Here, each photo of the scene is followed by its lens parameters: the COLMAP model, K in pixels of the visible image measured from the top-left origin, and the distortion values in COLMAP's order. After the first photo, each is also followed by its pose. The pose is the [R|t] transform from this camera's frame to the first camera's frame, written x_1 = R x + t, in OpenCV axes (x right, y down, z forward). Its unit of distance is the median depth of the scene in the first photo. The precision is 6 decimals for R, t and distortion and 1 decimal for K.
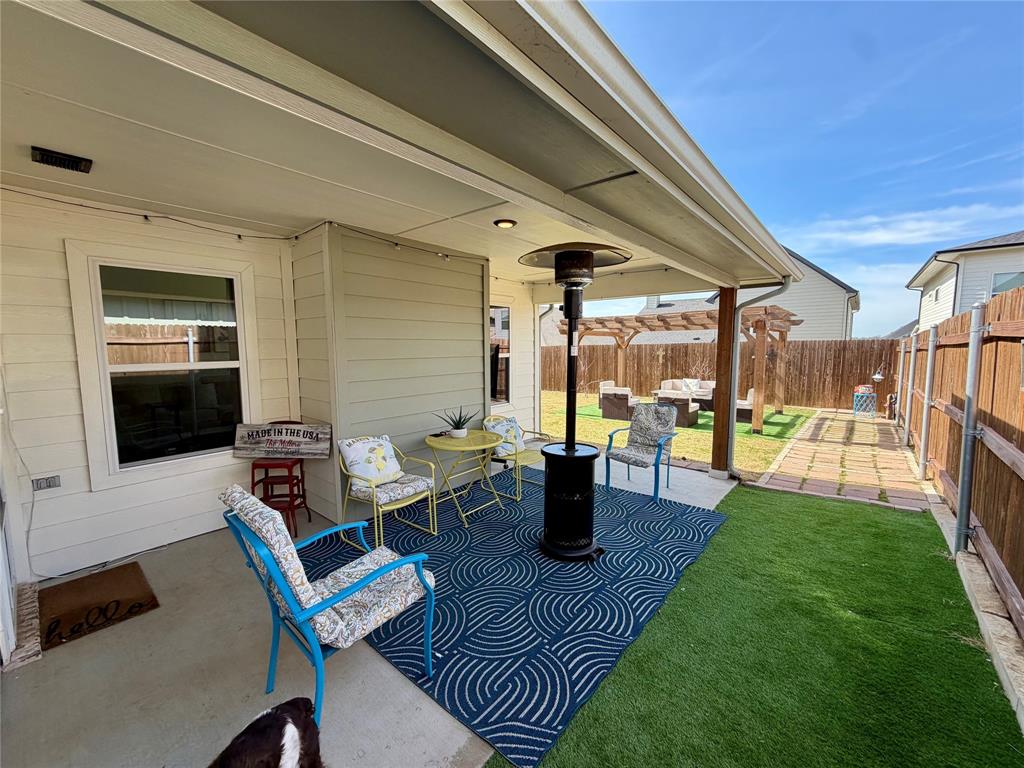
lens RADIAL K [[407.0, 0, 512.0], [0, 407.0, 384.0], [0, 0, 1]] dist [-0.000380, 0.000314]
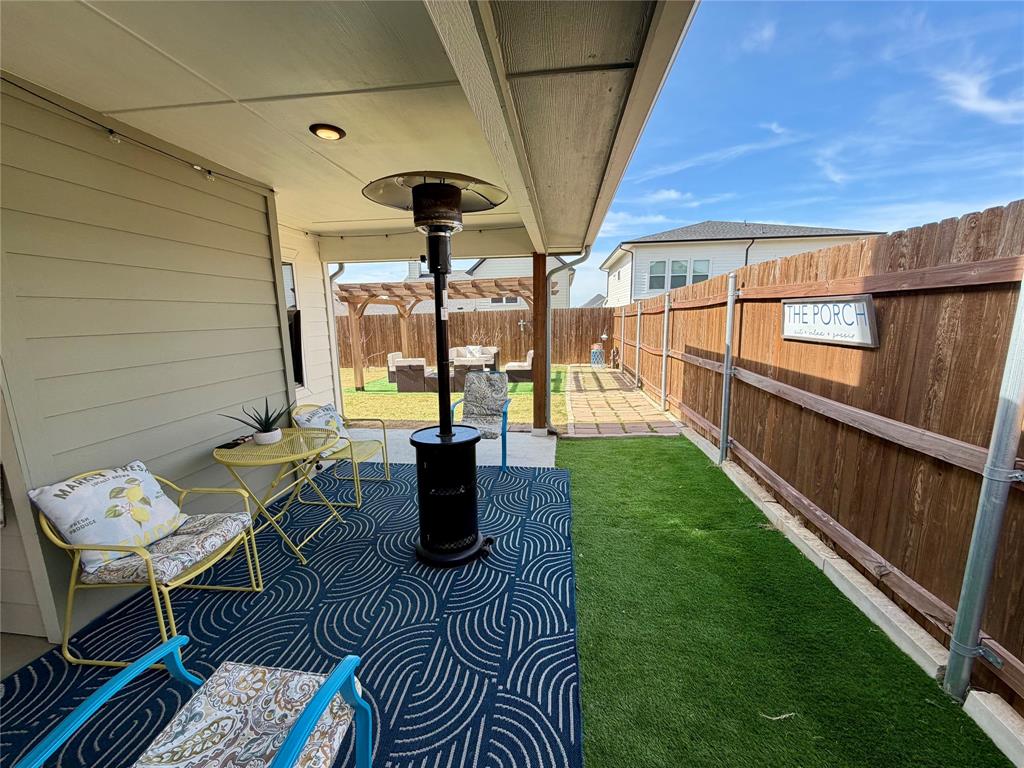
lens RADIAL K [[407.0, 0, 512.0], [0, 407.0, 384.0], [0, 0, 1]] dist [-0.000380, 0.000314]
pose [[0.842642, -0.102165, 0.528694, -0.151384], [0.064711, 0.993934, 0.088930, -0.005500], [-0.534572, -0.040724, 0.844141, 0.206505]]
